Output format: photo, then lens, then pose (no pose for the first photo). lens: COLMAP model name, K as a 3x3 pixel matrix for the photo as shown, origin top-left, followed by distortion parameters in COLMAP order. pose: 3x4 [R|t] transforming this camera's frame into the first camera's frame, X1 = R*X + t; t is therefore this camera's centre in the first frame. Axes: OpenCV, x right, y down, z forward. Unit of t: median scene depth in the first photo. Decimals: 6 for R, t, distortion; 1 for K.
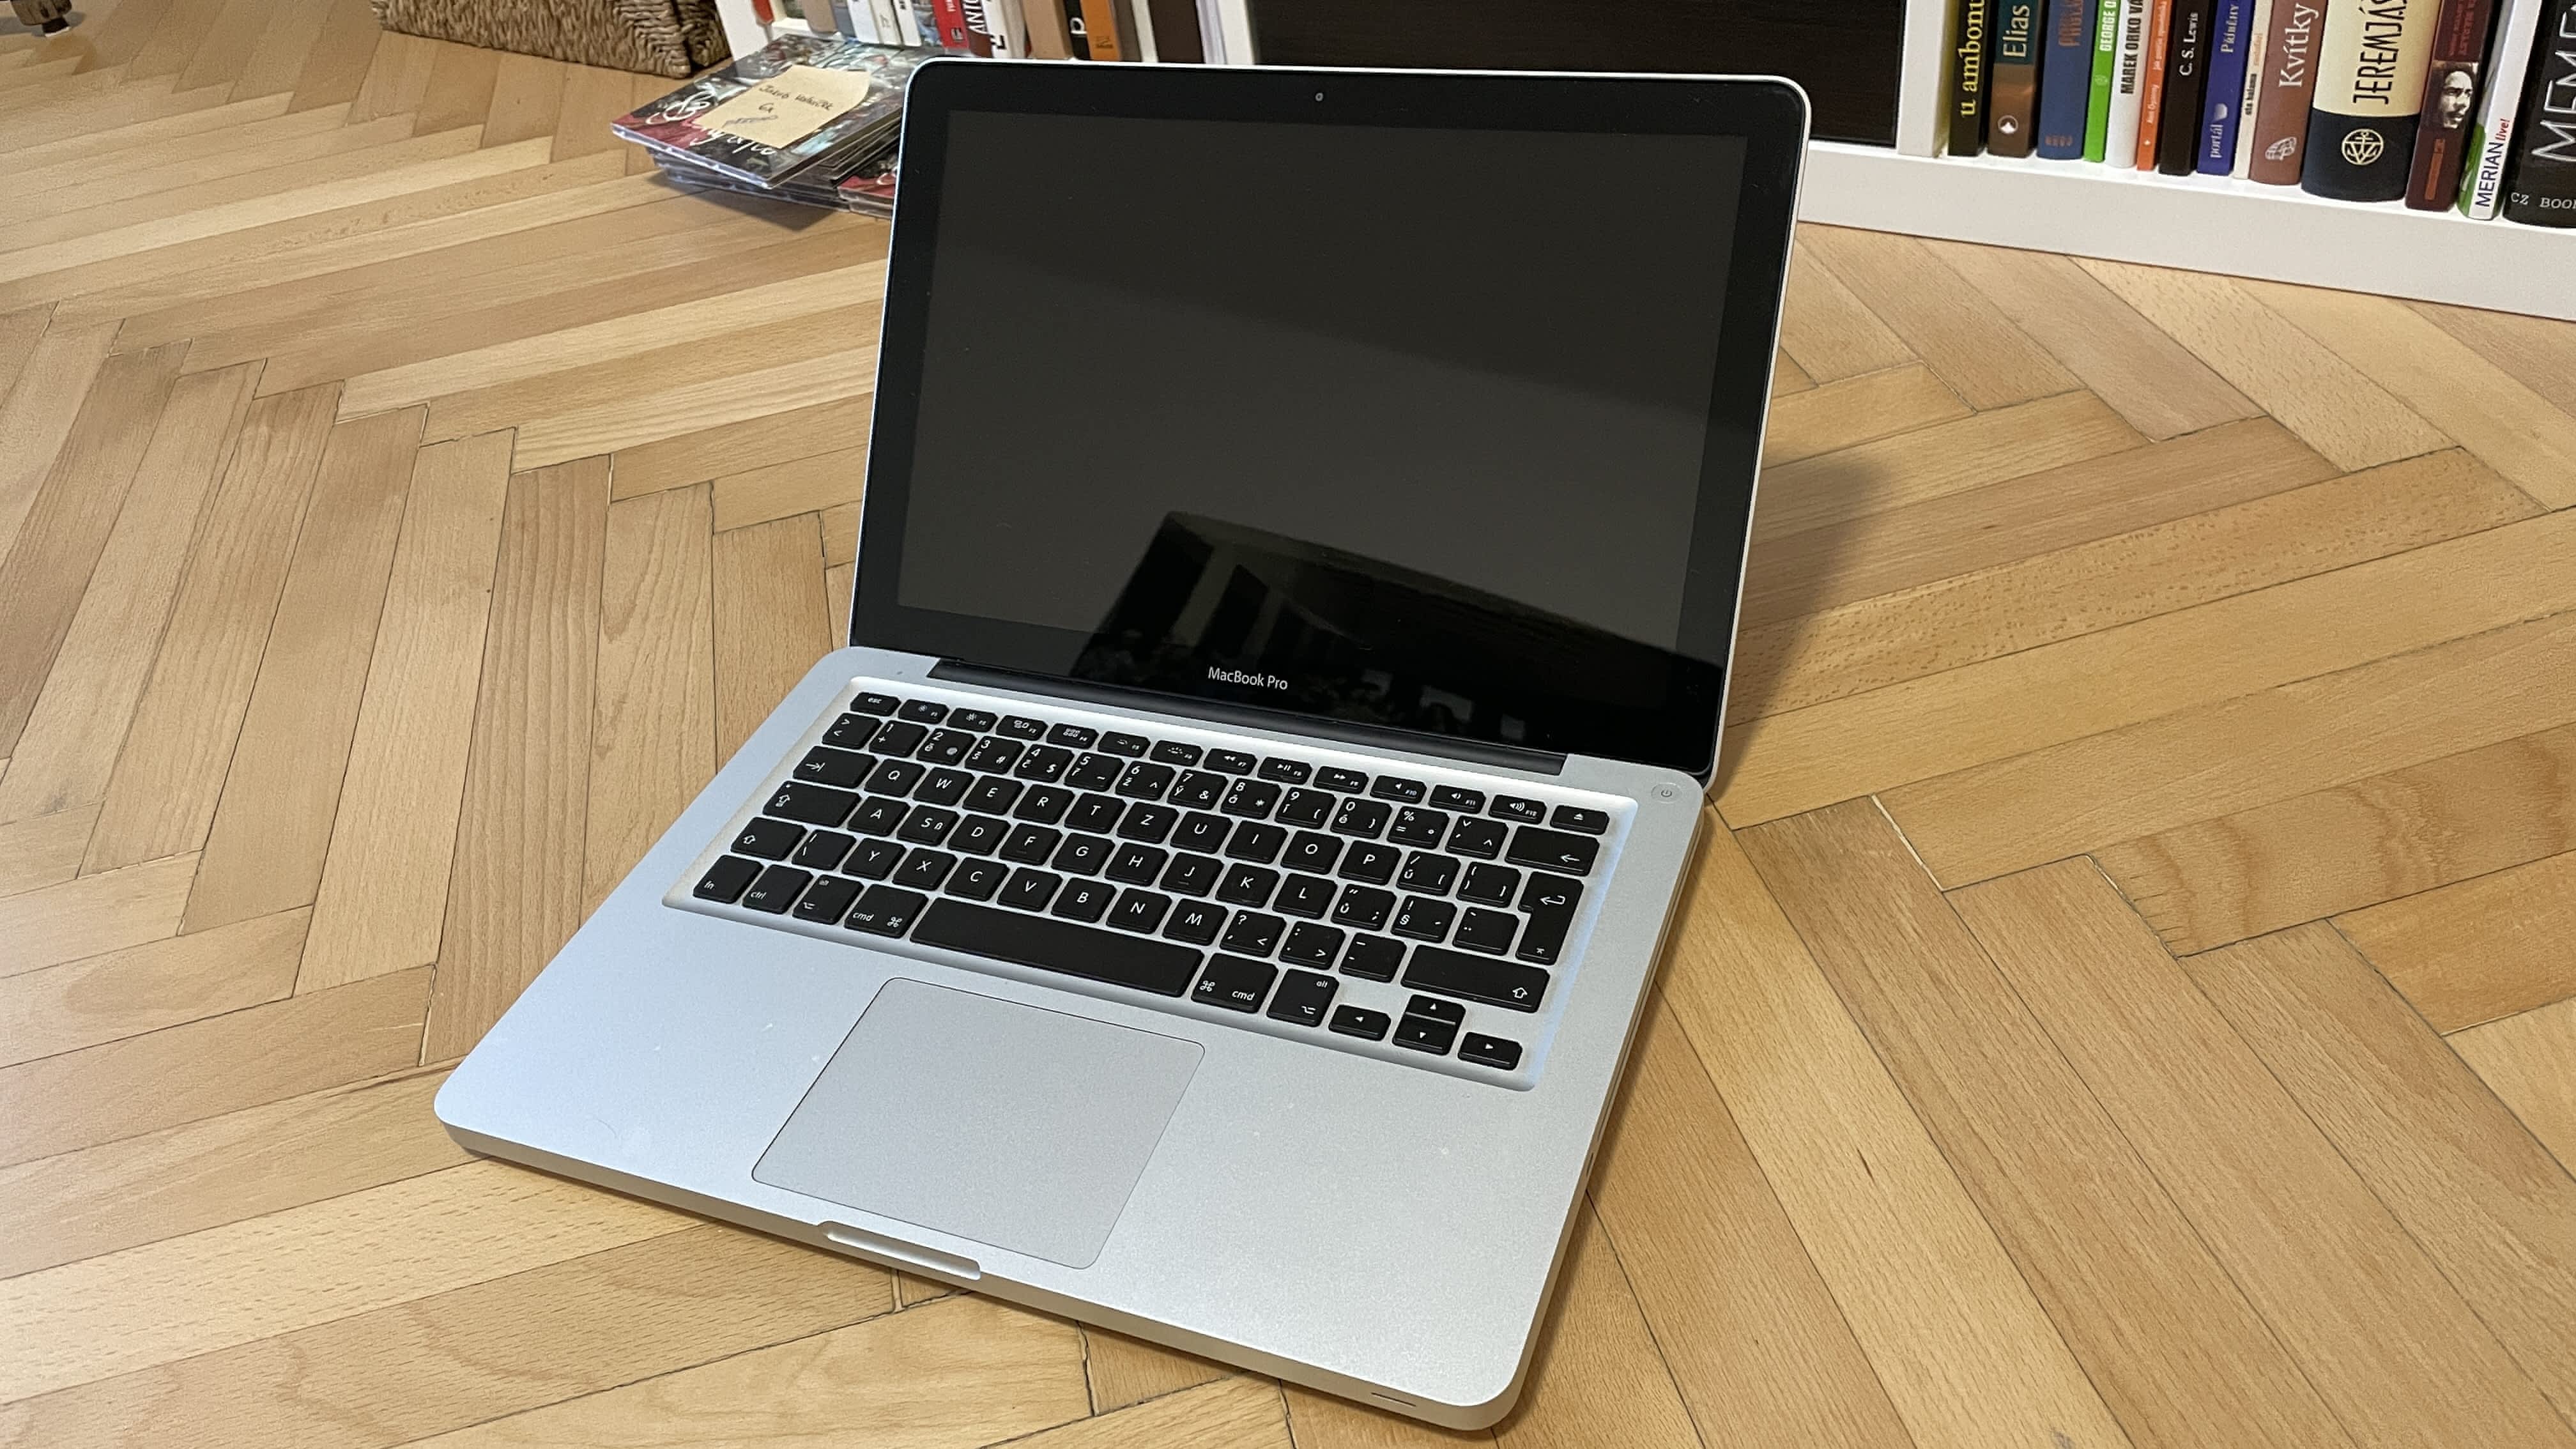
lens RADIAL K [[1953.5, 0, 1288.0], [0, 1953.5, 724.5], [0, 0, 1]] dist [0.072356, -0.111736]
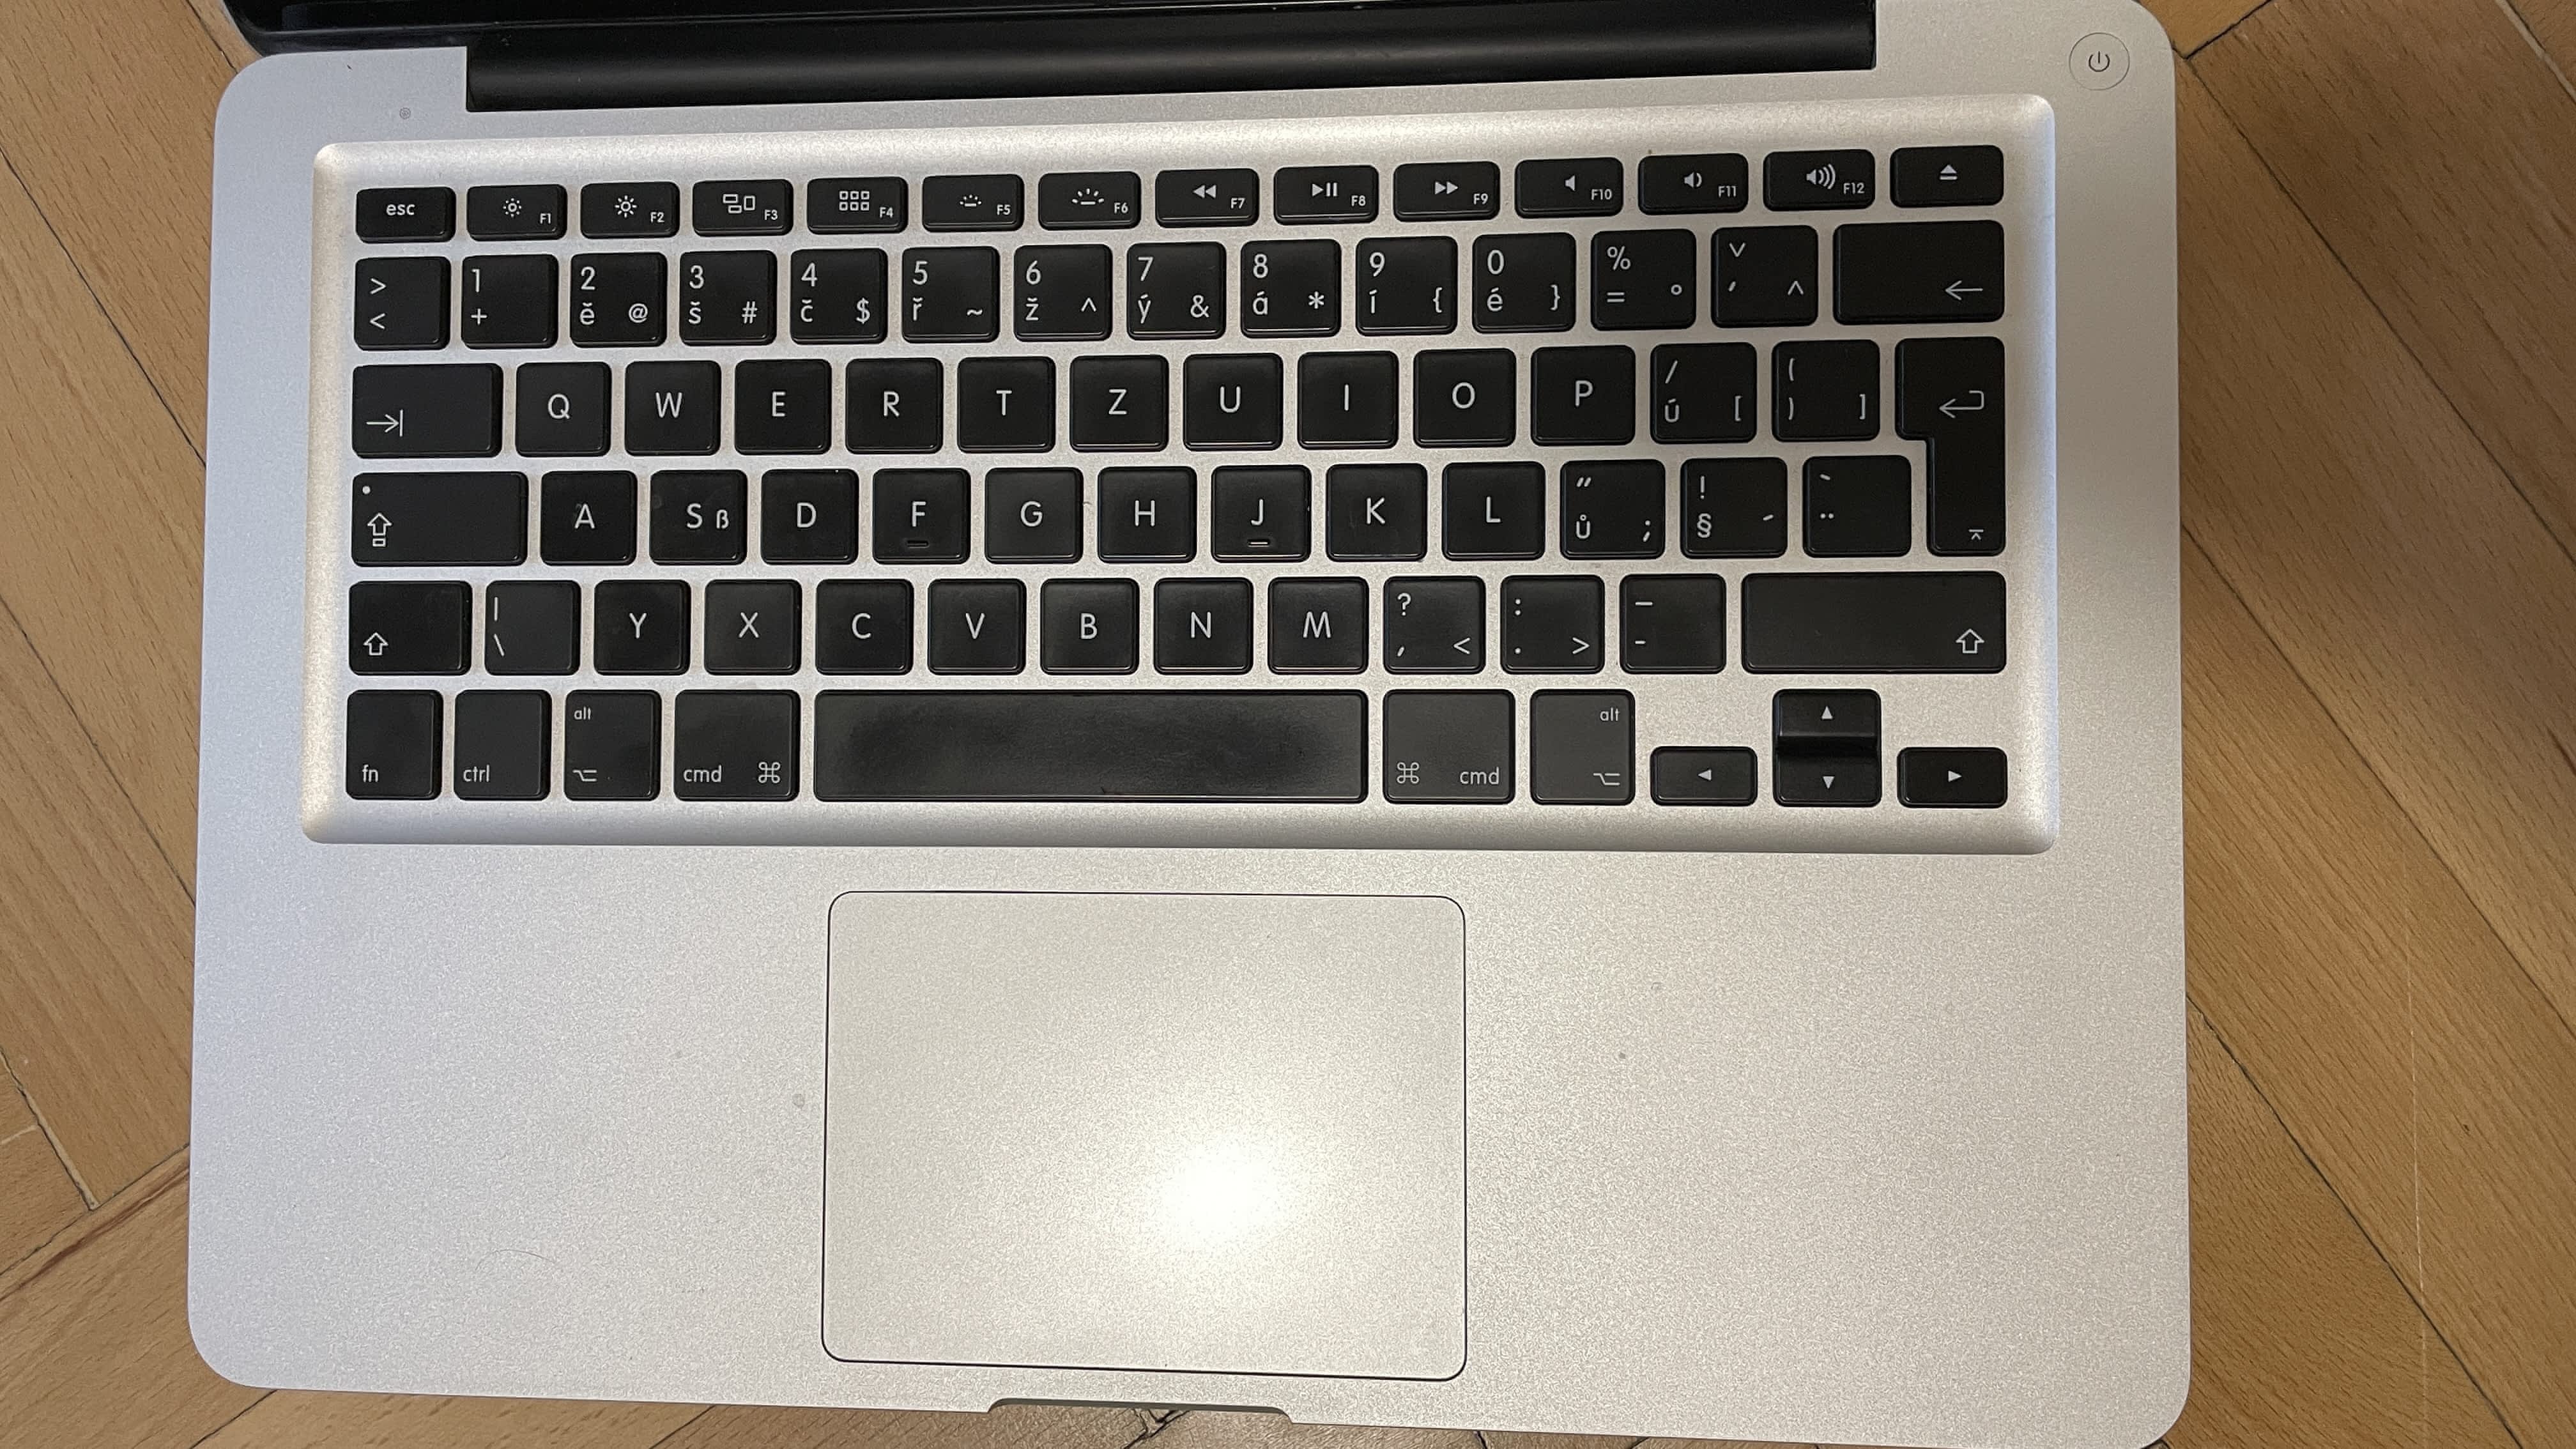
lens RADIAL K [[1953.5, 0, 1288.0], [0, 1953.5, 724.5], [0, 0, 1]] dist [0.072356, -0.111736]
pose [[0.931533, -0.360253, 0.049630, -0.064975], [0.215190, 0.656086, 0.723357, -0.194439], [-0.293153, -0.663151, 0.688689, 0.433027]]
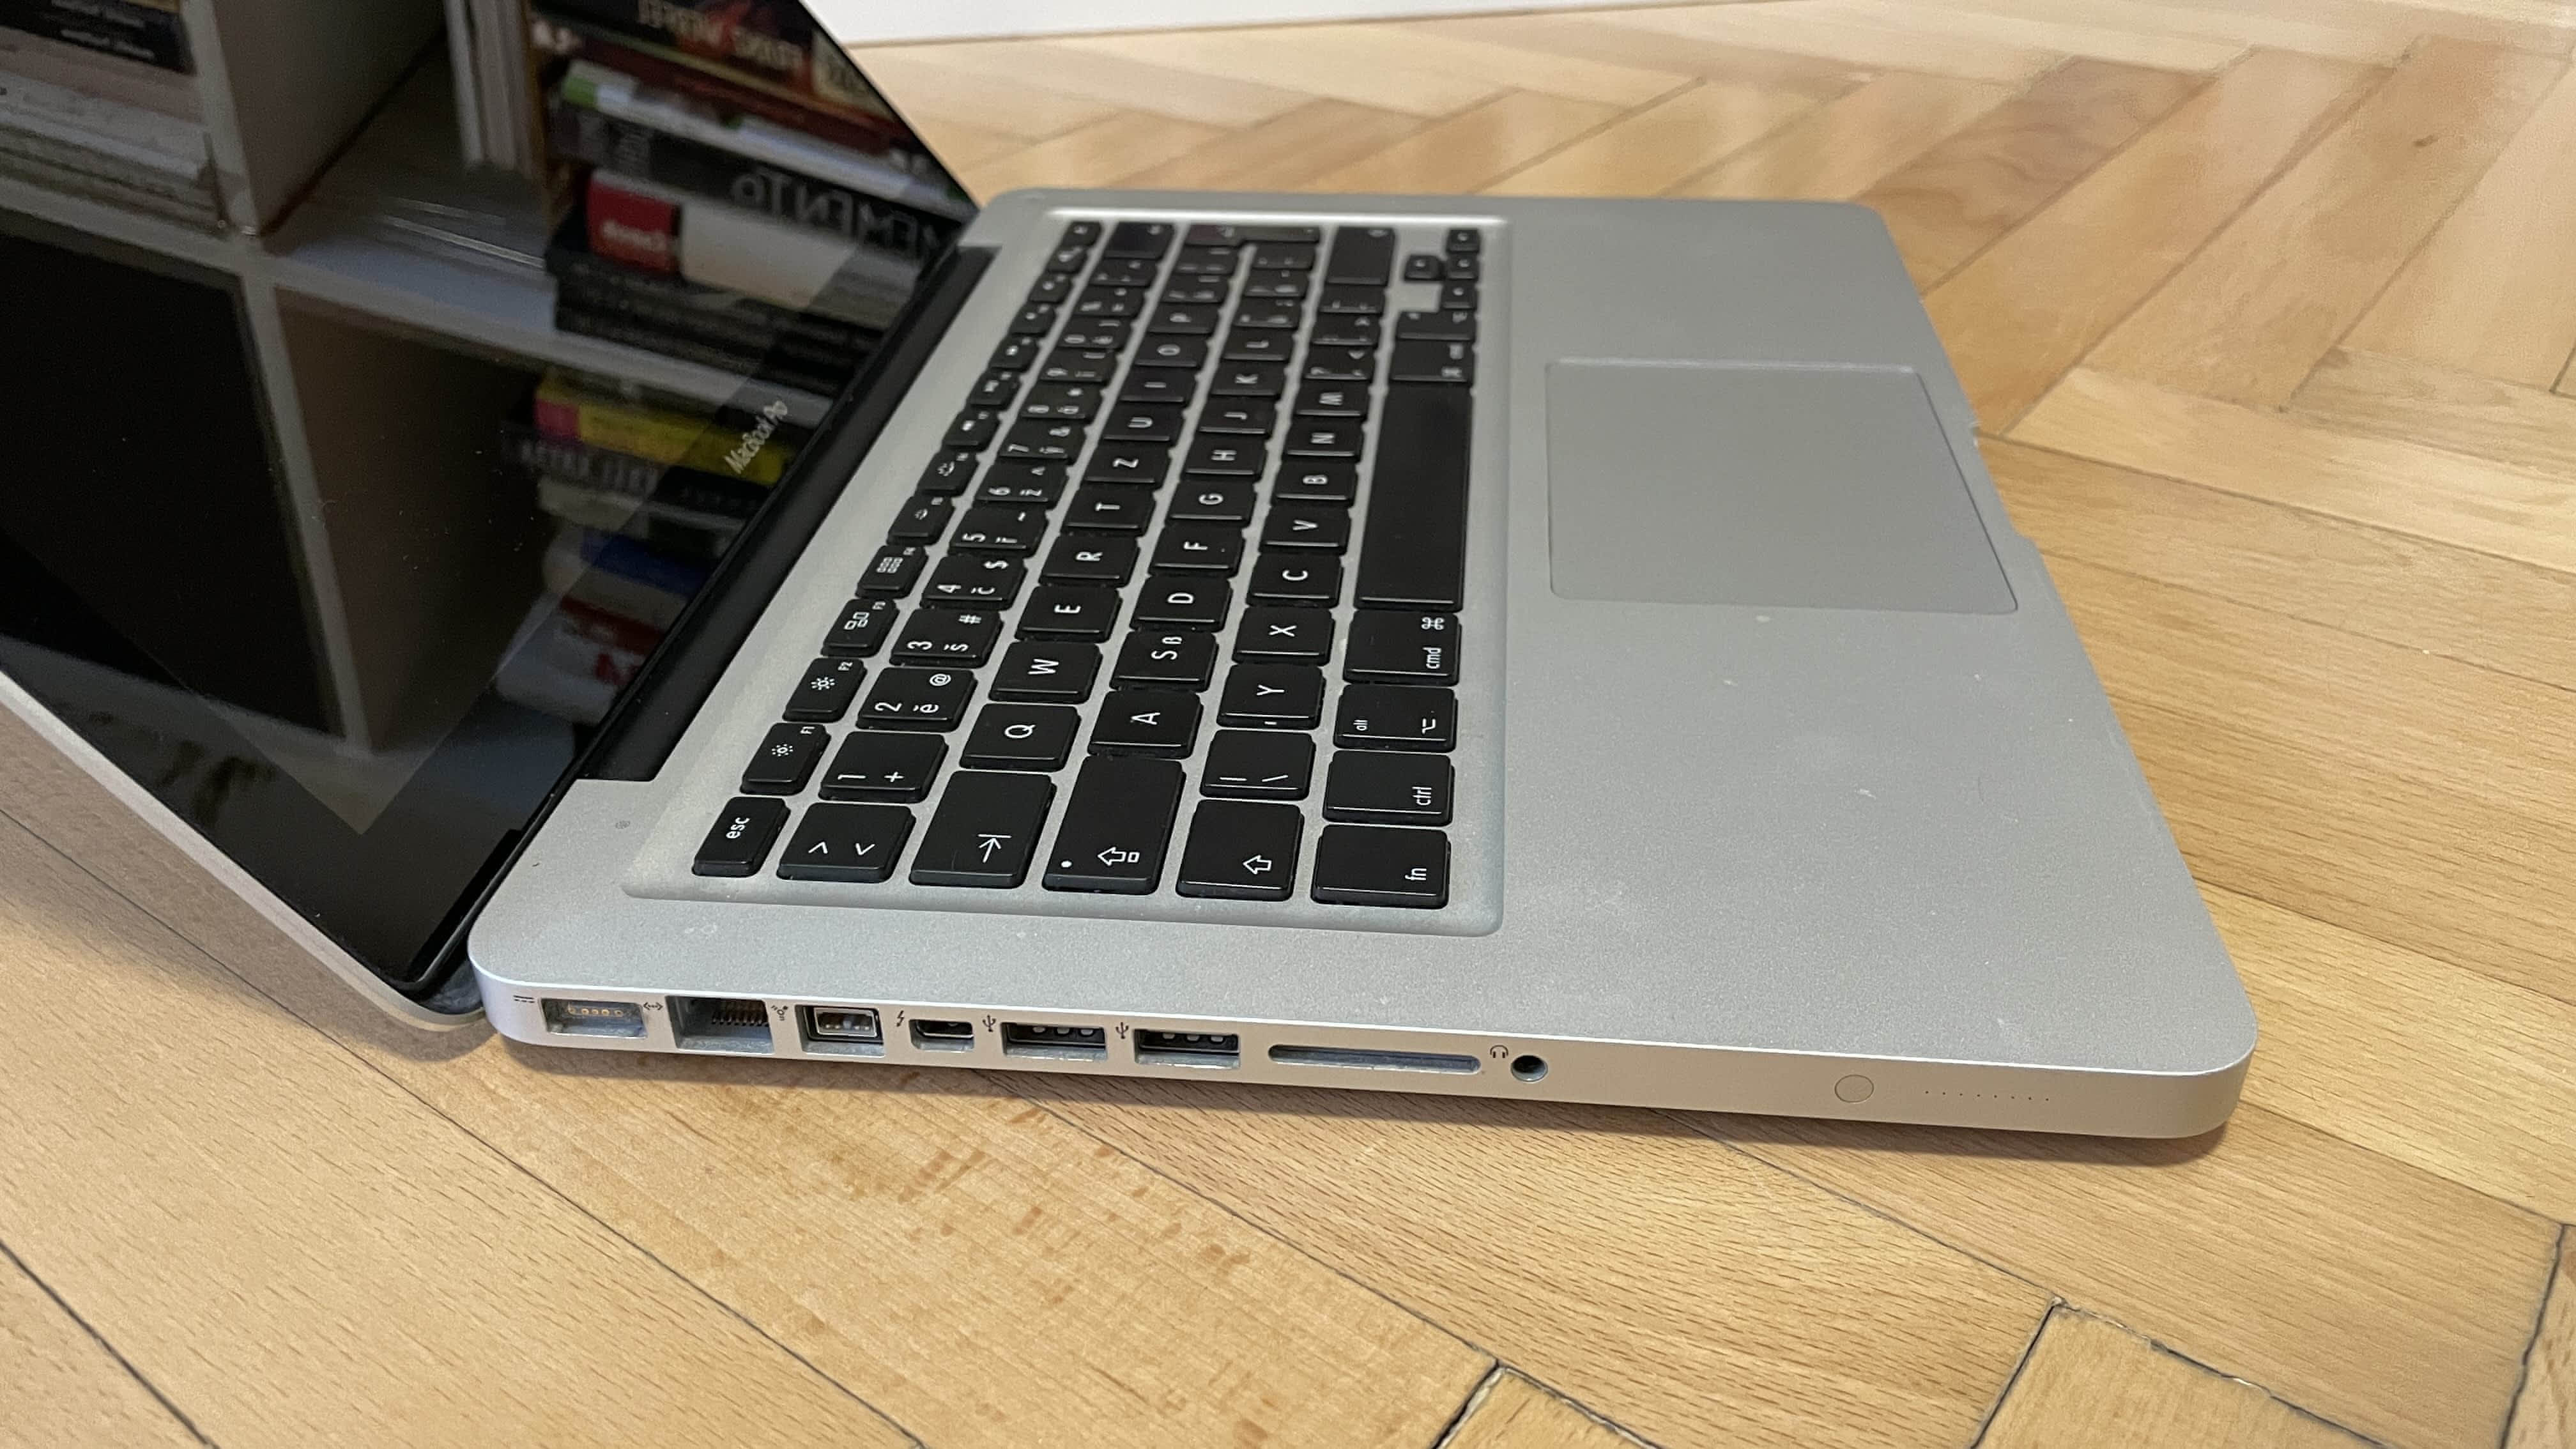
lens RADIAL K [[1953.5, 0, 1288.0], [0, 1953.5, 724.5], [0, 0, 1]] dist [0.072356, -0.111736]
pose [[-0.271645, -0.410000, 0.870695, -0.484167], [0.642453, 0.596361, 0.481256, -0.121142], [-0.716563, 0.690111, 0.101407, 0.721407]]
